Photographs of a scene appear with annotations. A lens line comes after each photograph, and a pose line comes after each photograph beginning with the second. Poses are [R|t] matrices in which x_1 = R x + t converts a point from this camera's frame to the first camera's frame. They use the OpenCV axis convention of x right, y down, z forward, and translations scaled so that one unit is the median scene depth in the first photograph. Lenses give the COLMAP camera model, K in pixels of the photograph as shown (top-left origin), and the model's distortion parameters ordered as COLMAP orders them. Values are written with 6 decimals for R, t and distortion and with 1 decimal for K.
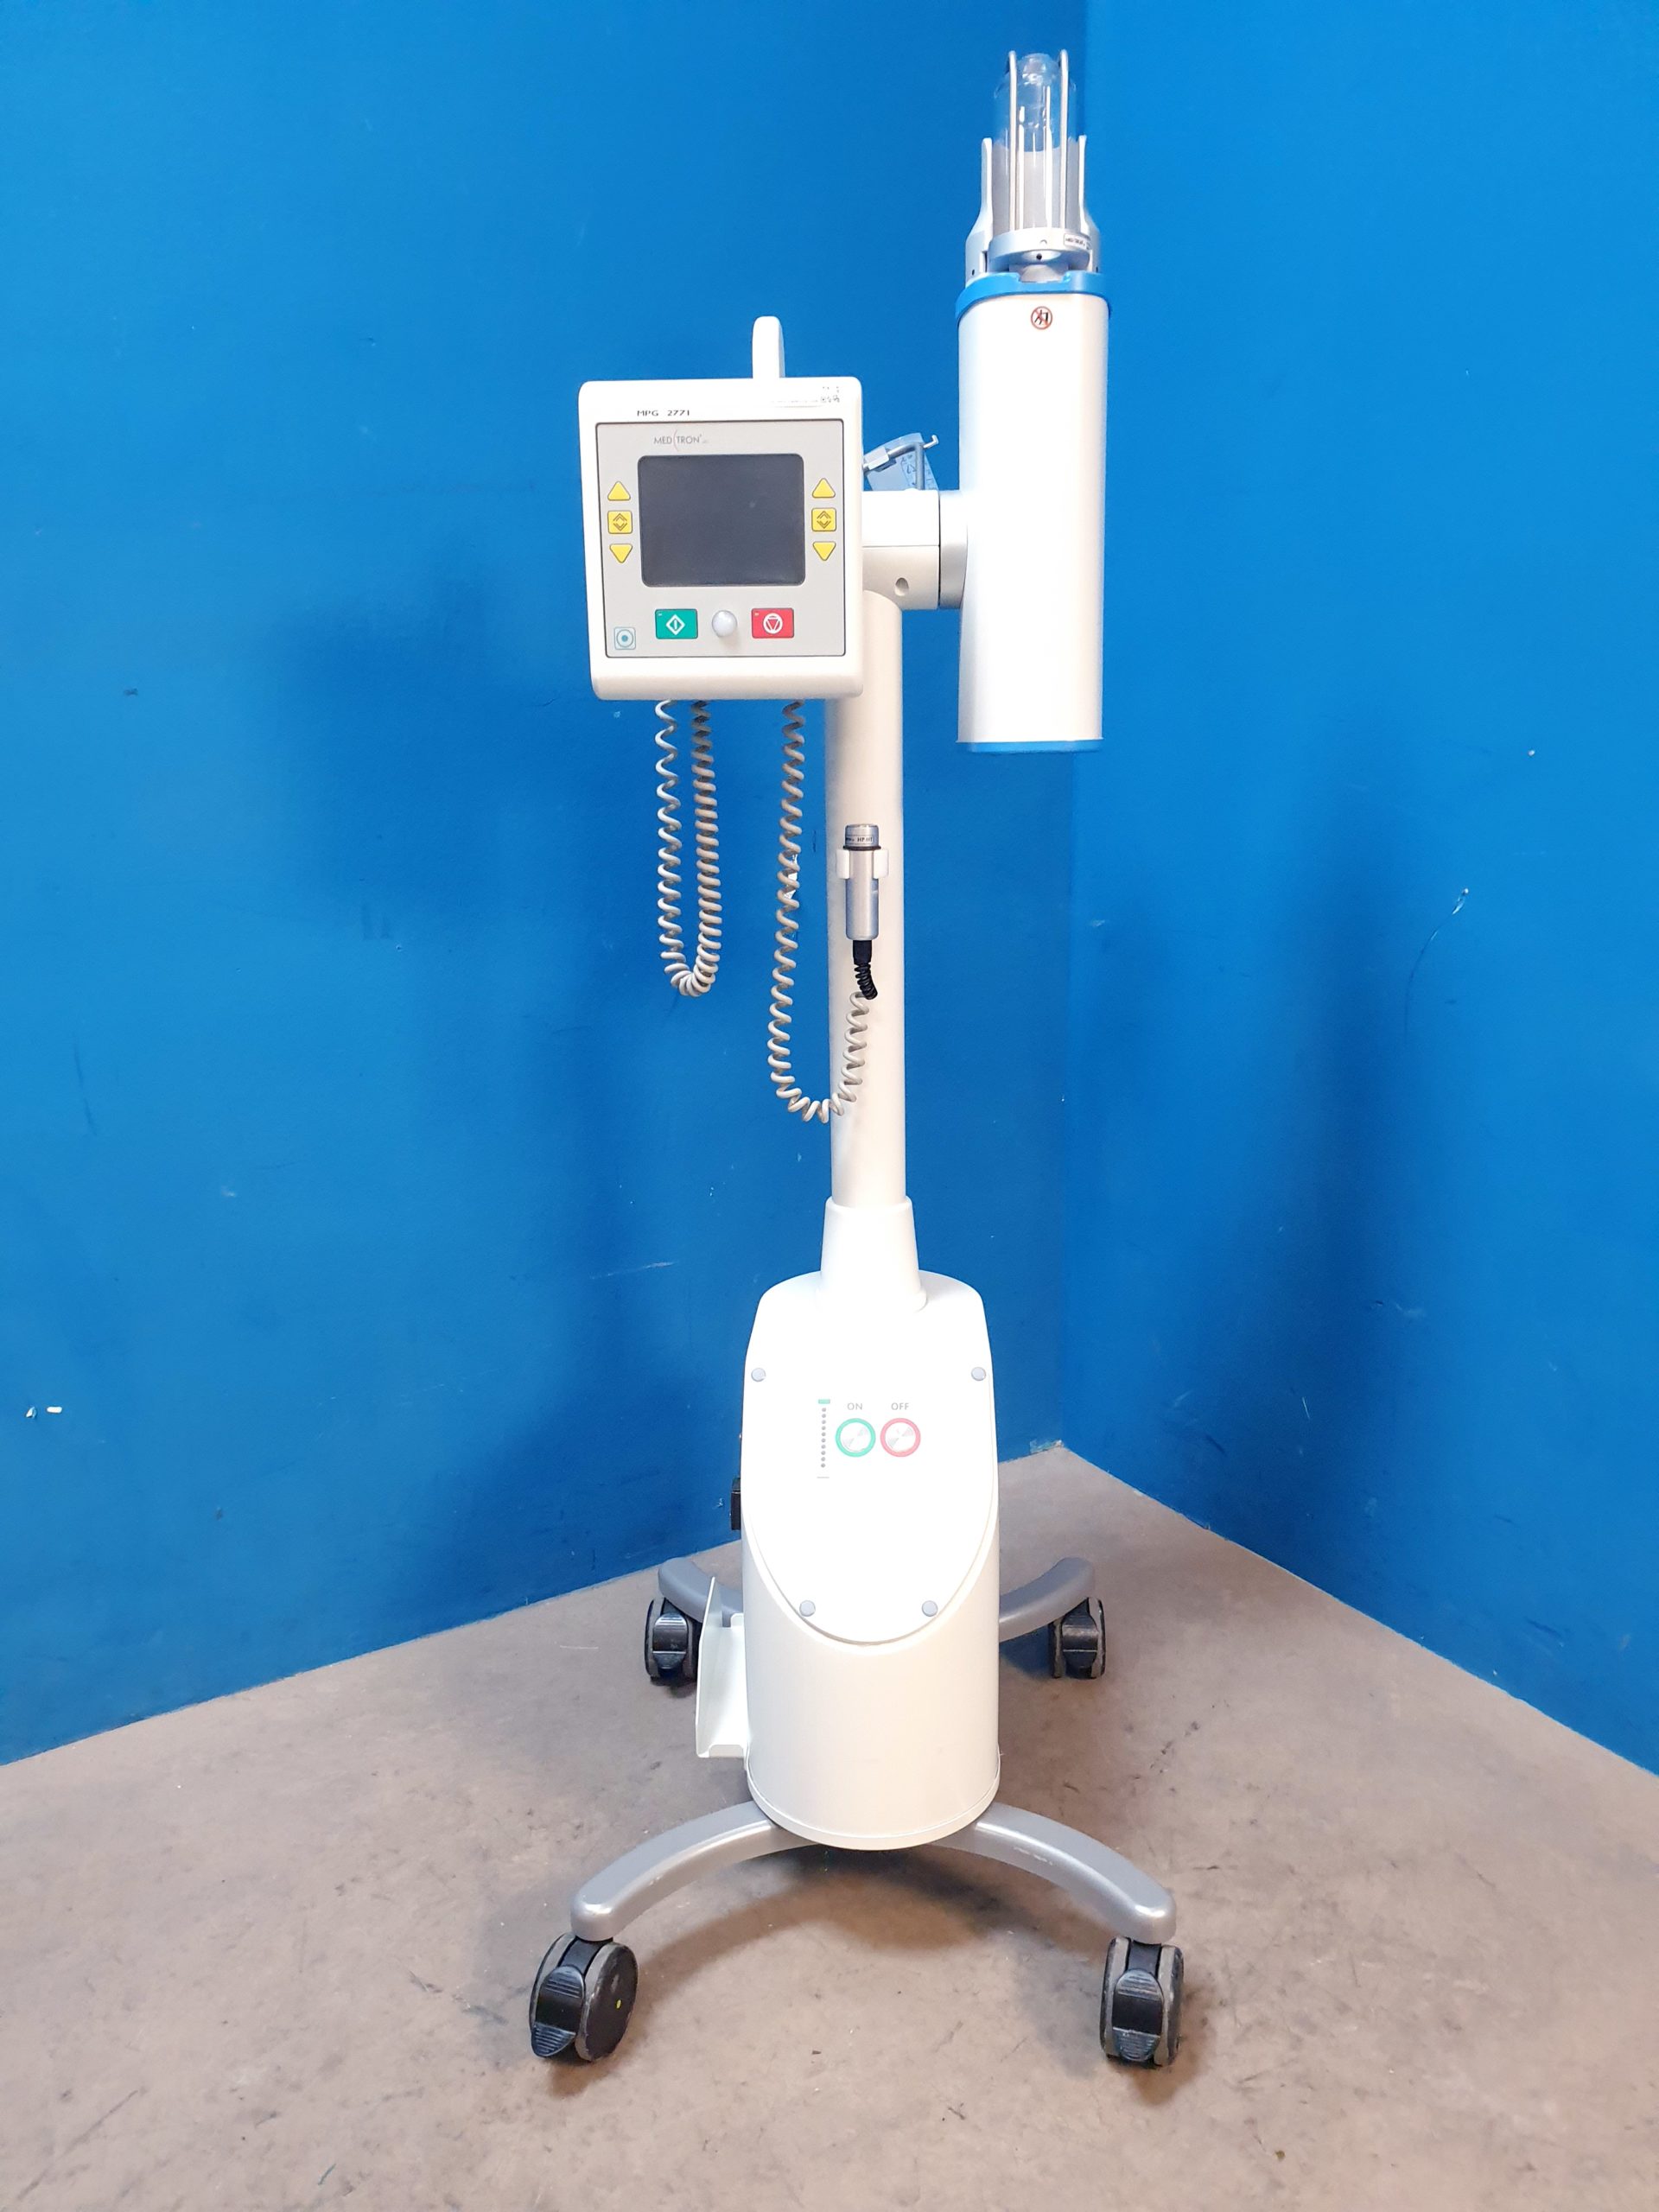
lens RADIAL K [[1773.1, 0, 853.5], [0, 1773.1, 1085.7], [0, 0, 1]] dist [-0.031962, 0.118233]
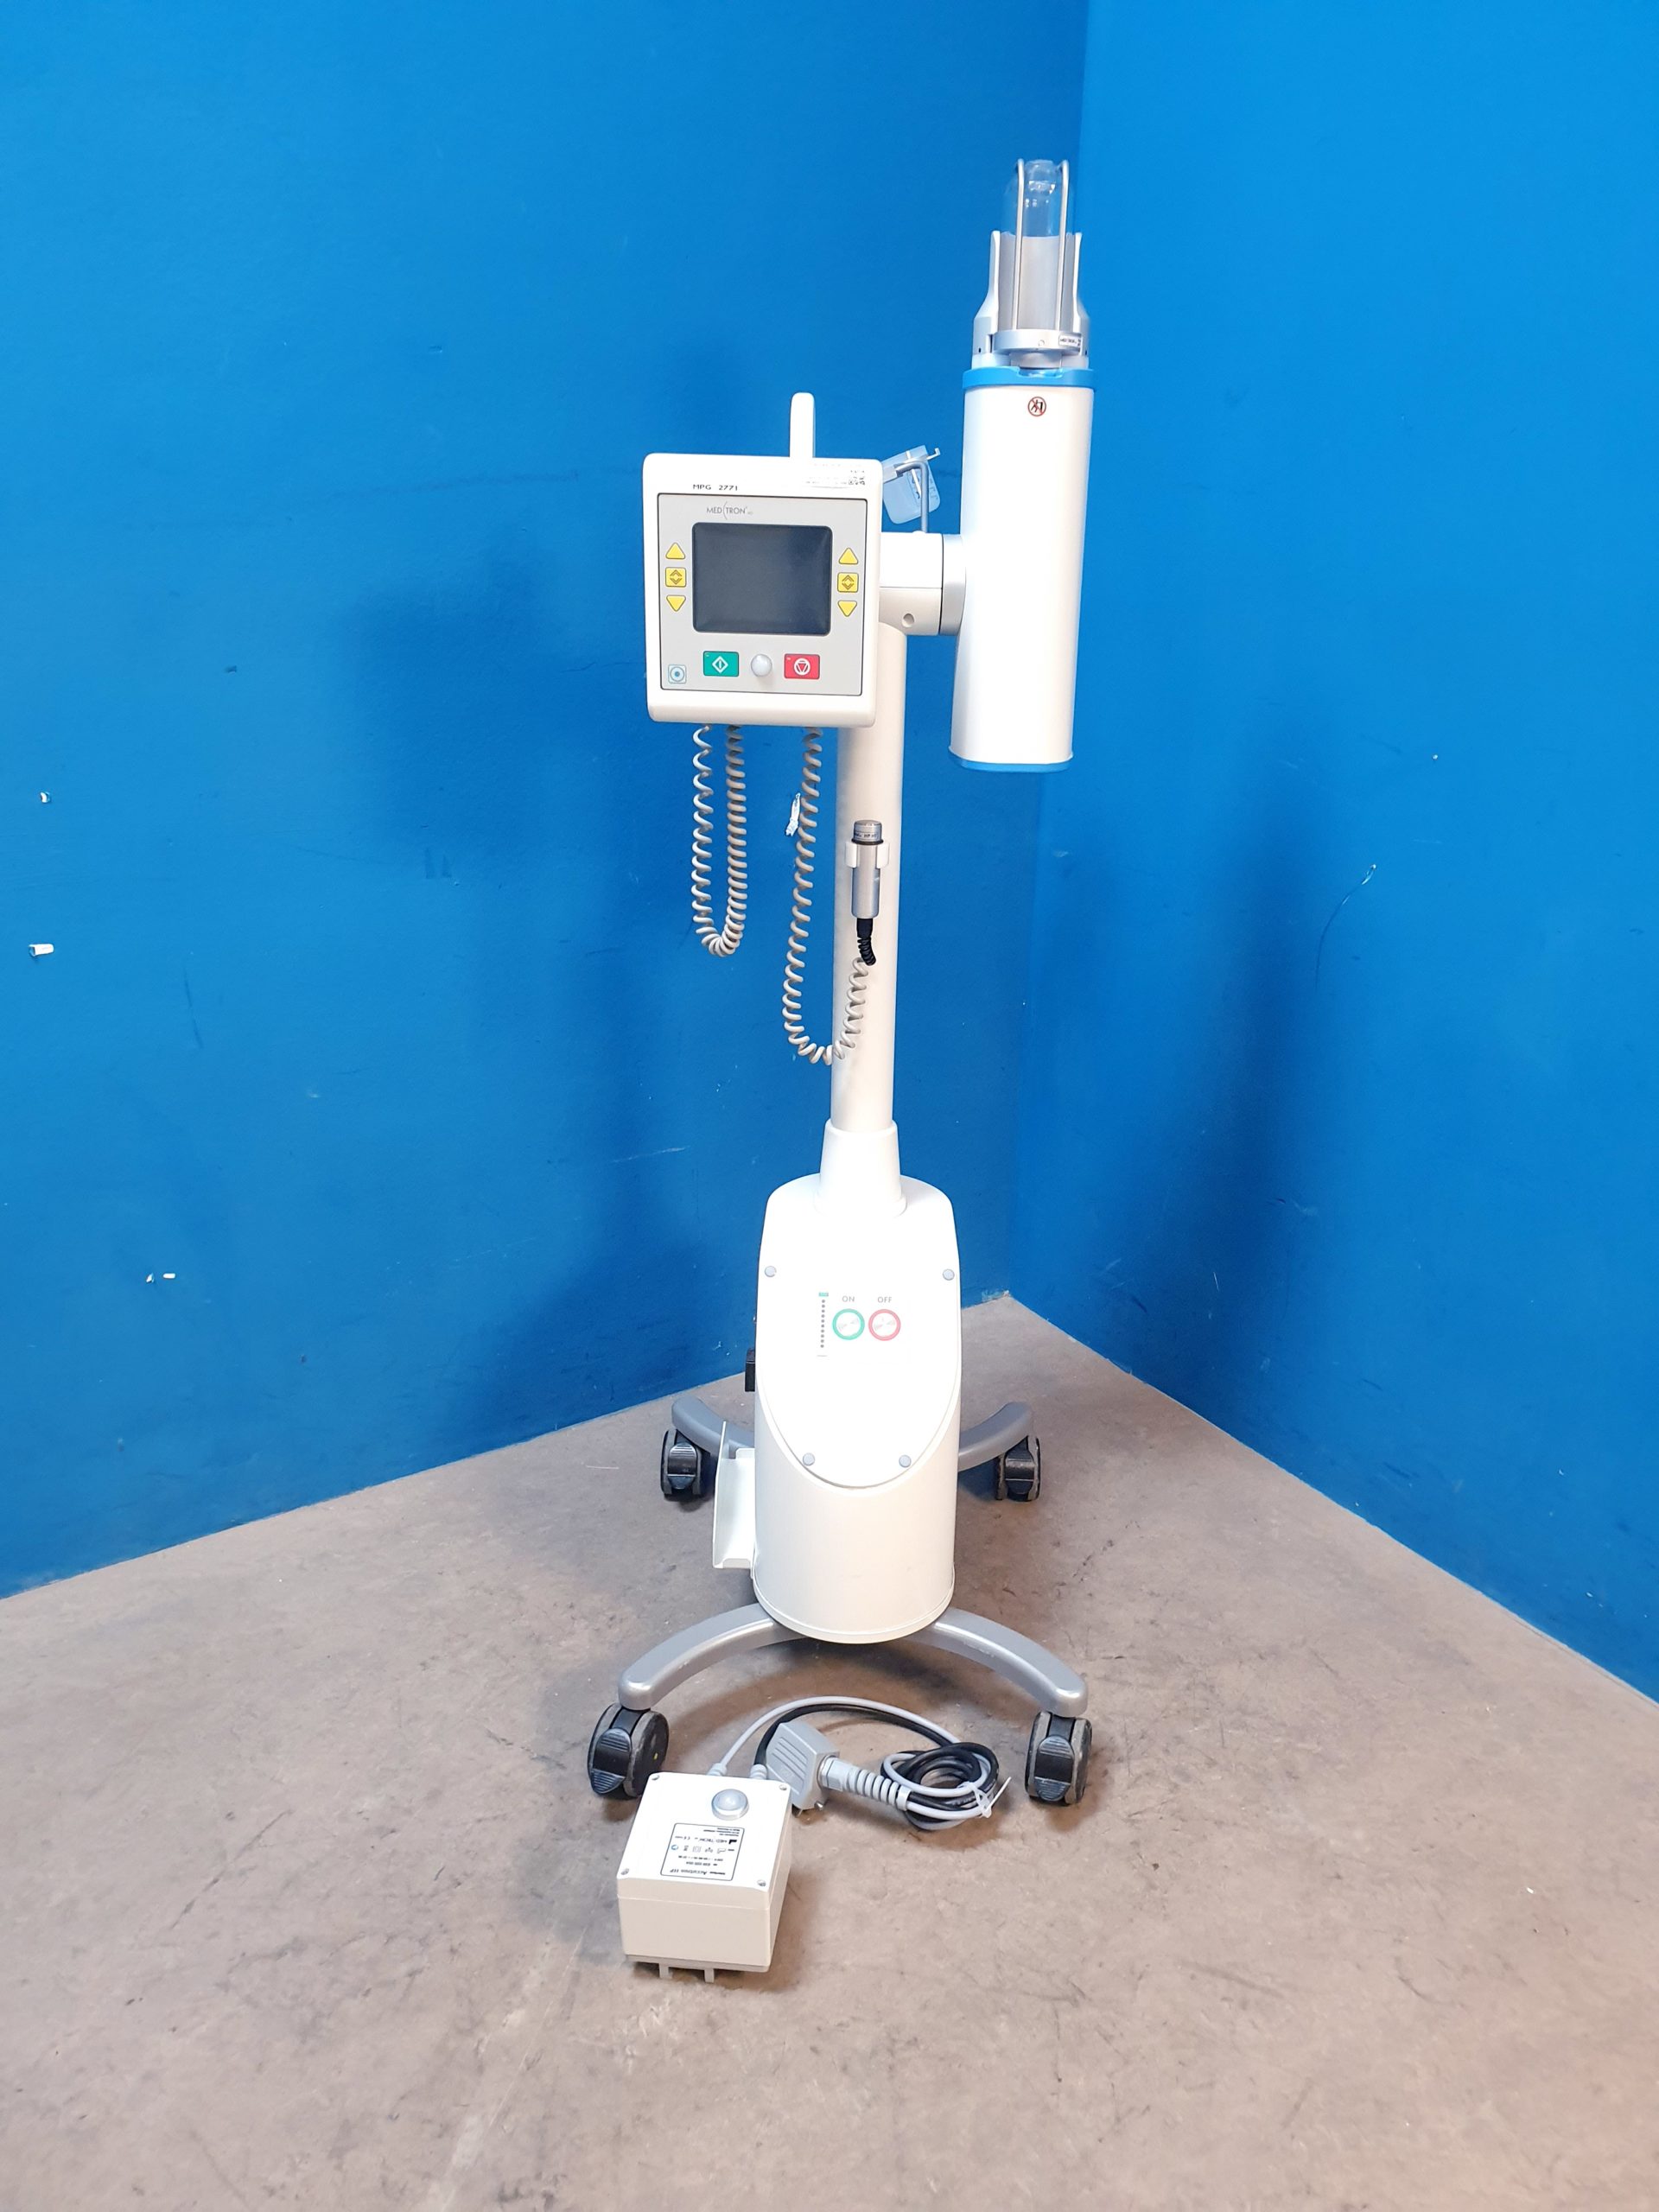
lens RADIAL K [[1741.4, 0, 874.2], [0, 1741.4, 1100.3], [0, 0, 1]] dist [0.031428, 0.002459]
pose [[0.998857, 0.025273, 0.040562, -0.035635], [-0.030229, 0.991488, 0.126640, -0.116131], [-0.037016, -0.127721, 0.991119, -0.197858]]
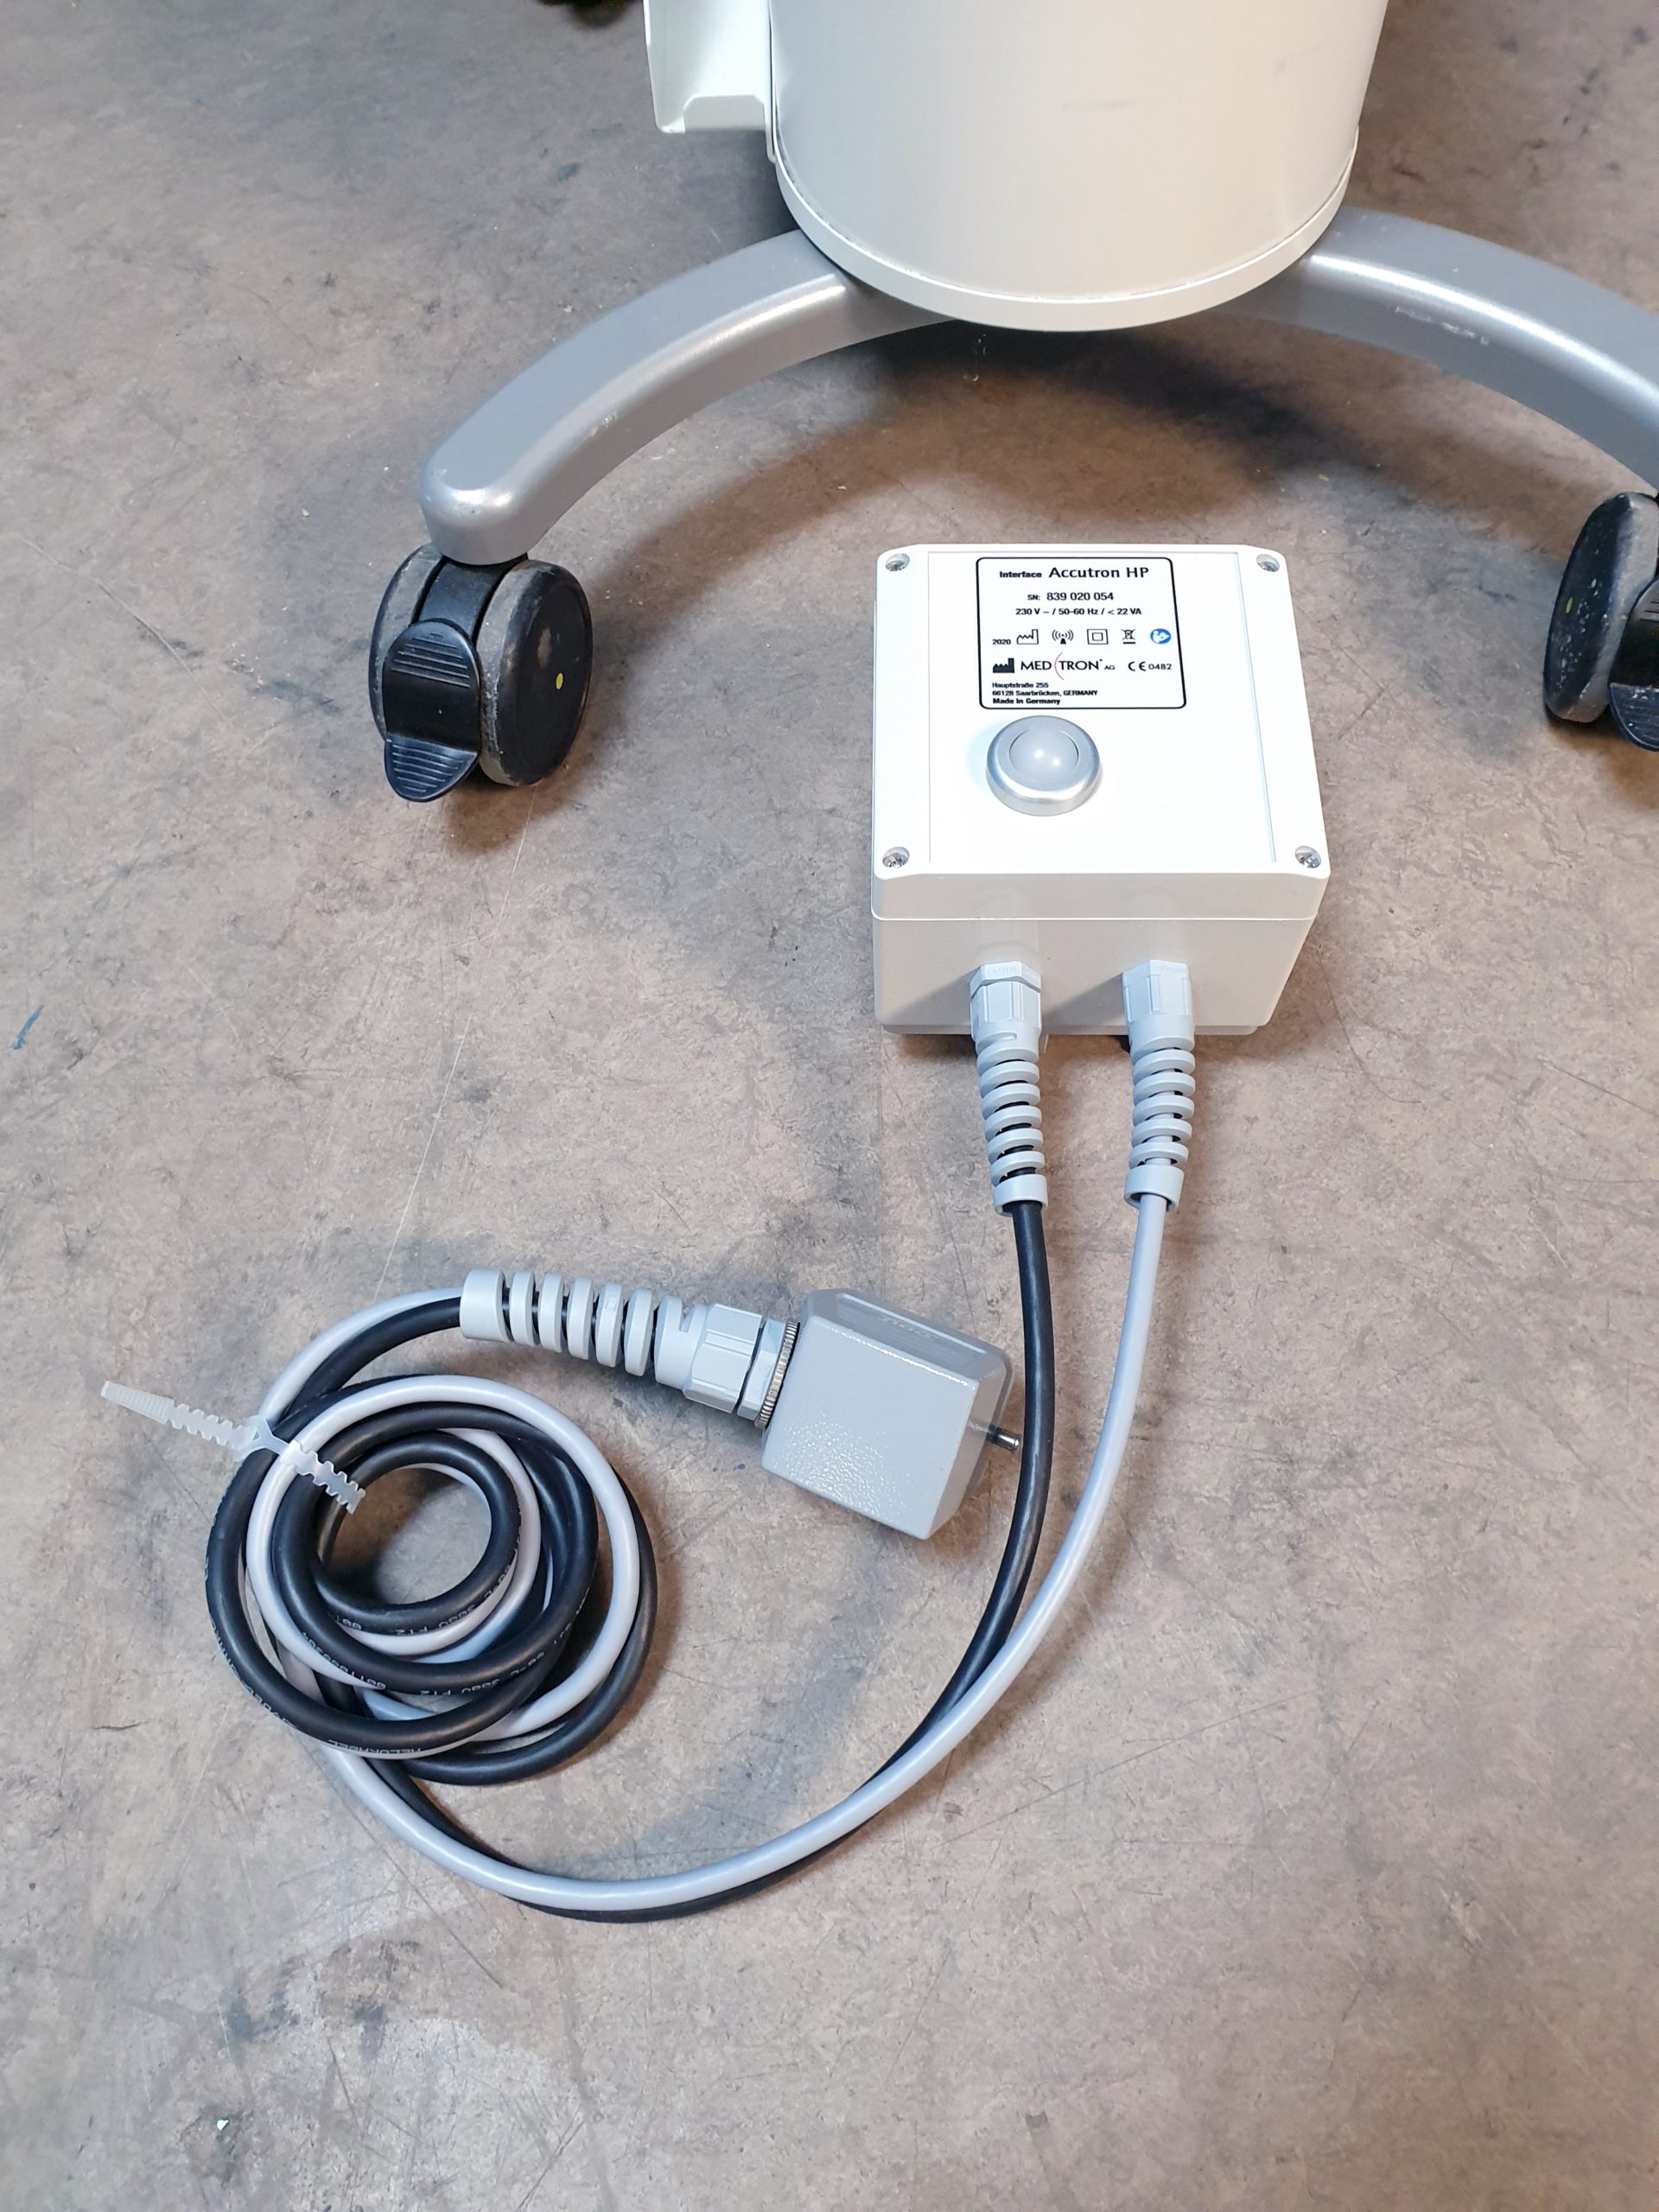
lens RADIAL K [[1888.2, 0, 872.1], [0, 1888.2, 1184.3], [0, 0, 1]] dist [-0.007918, 0.014219]
pose [[0.998463, -0.054929, 0.007357, -0.056503], [0.030742, 0.659413, 0.751152, 0.216127], [-0.046112, -0.749771, 0.660088, 0.530722]]
